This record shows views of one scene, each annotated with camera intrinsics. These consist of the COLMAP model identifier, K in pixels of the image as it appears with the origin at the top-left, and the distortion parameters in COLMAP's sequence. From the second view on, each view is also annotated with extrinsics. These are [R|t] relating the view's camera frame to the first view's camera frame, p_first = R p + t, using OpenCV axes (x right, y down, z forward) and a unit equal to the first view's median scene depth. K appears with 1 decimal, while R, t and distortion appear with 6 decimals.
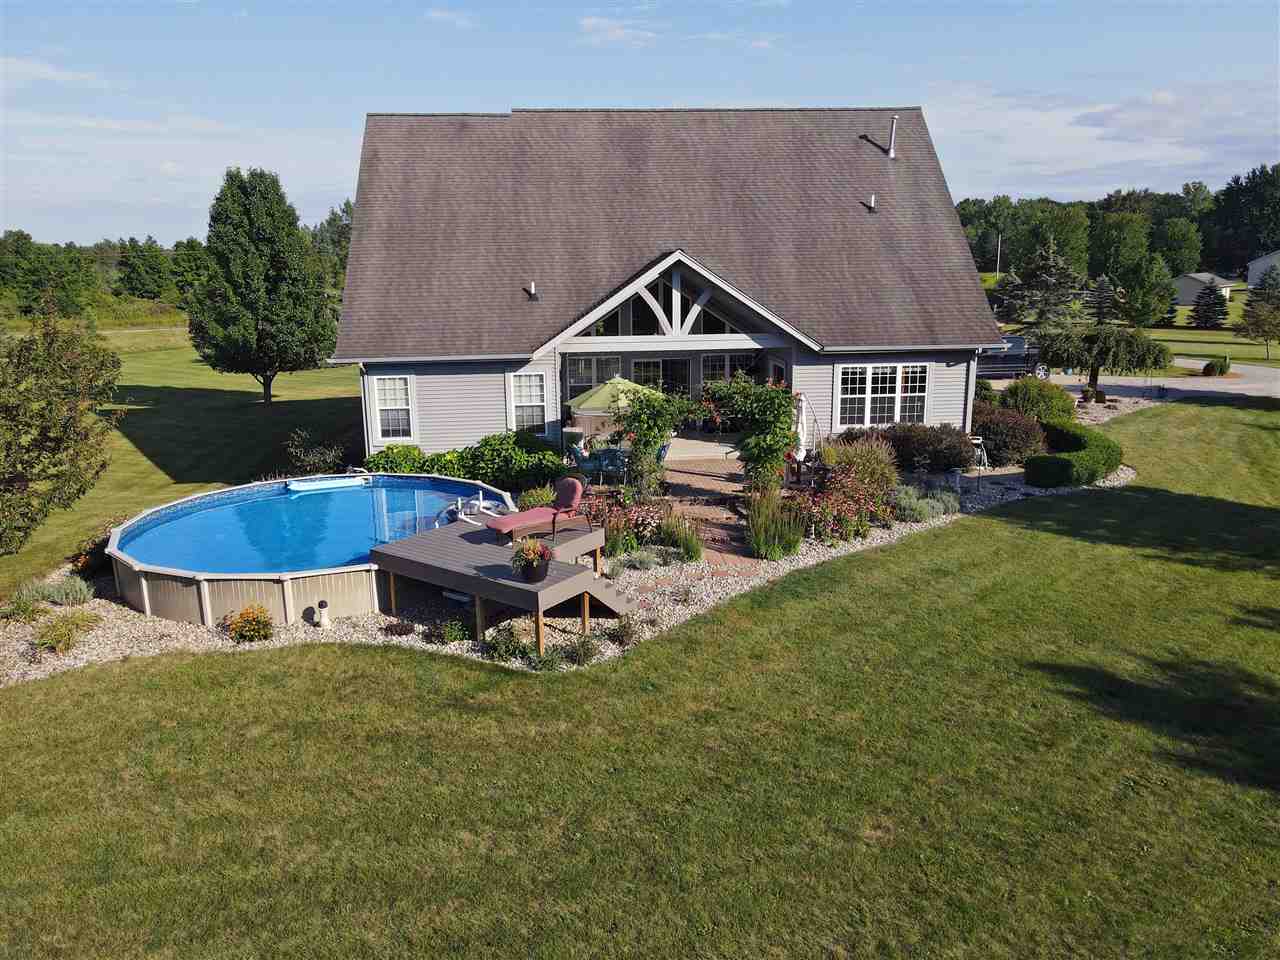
lens RADIAL K [[902.7, 0, 640.8], [0, 902.7, 478.7], [0, 0, 1]] dist [0.016343, 0.006130]
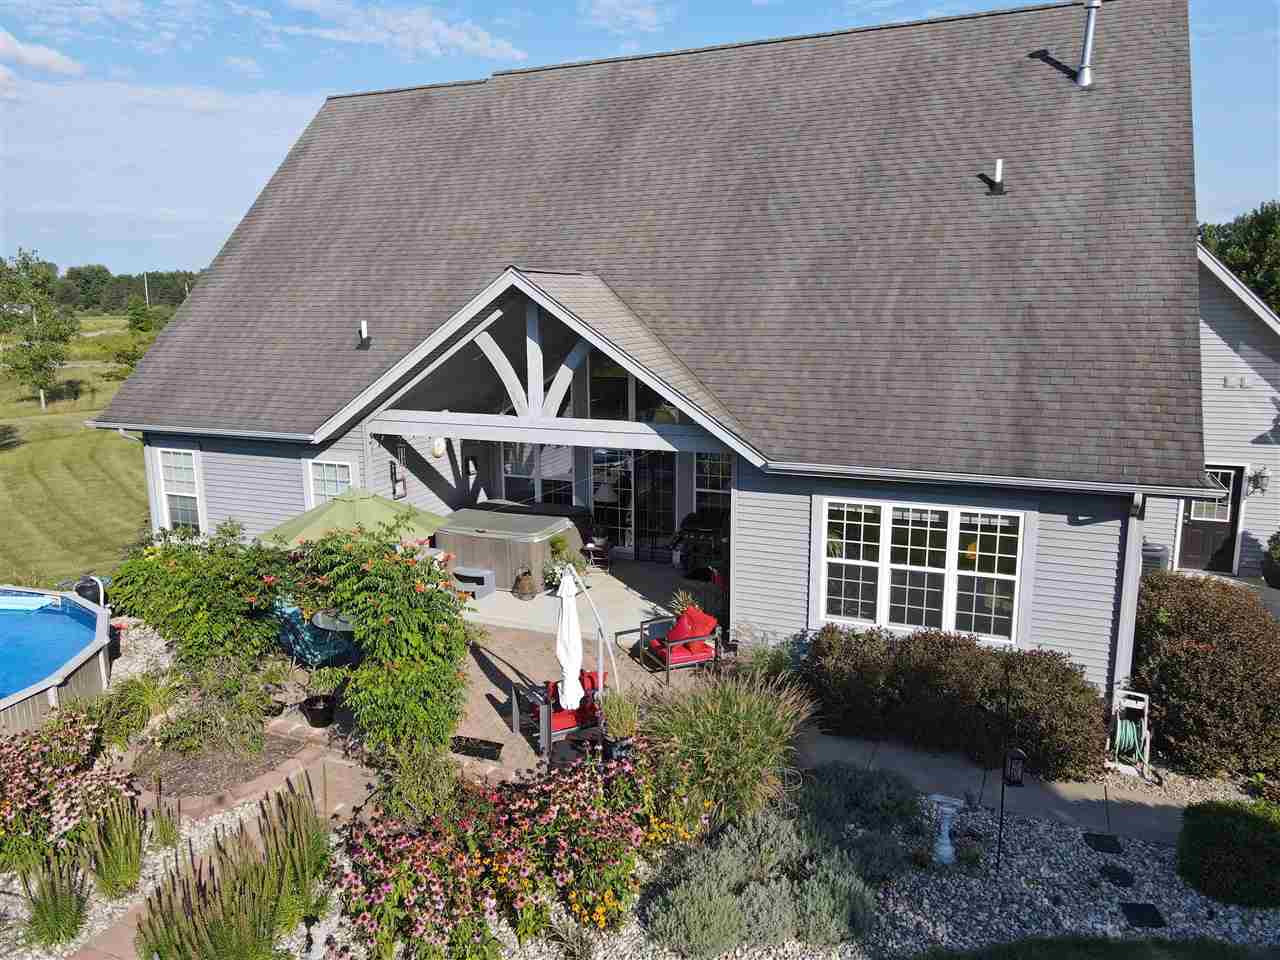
lens RADIAL K [[902.7, 0, 638.3], [0, 902.7, 485.6], [0, 0, 1]] dist [0.016343, 0.006130]
pose [[0.892972, 0.096680, -0.439607, 0.345226], [-0.107027, 0.994255, 0.001258, -0.121380], [0.437203, 0.045926, 0.898189, 0.509084]]
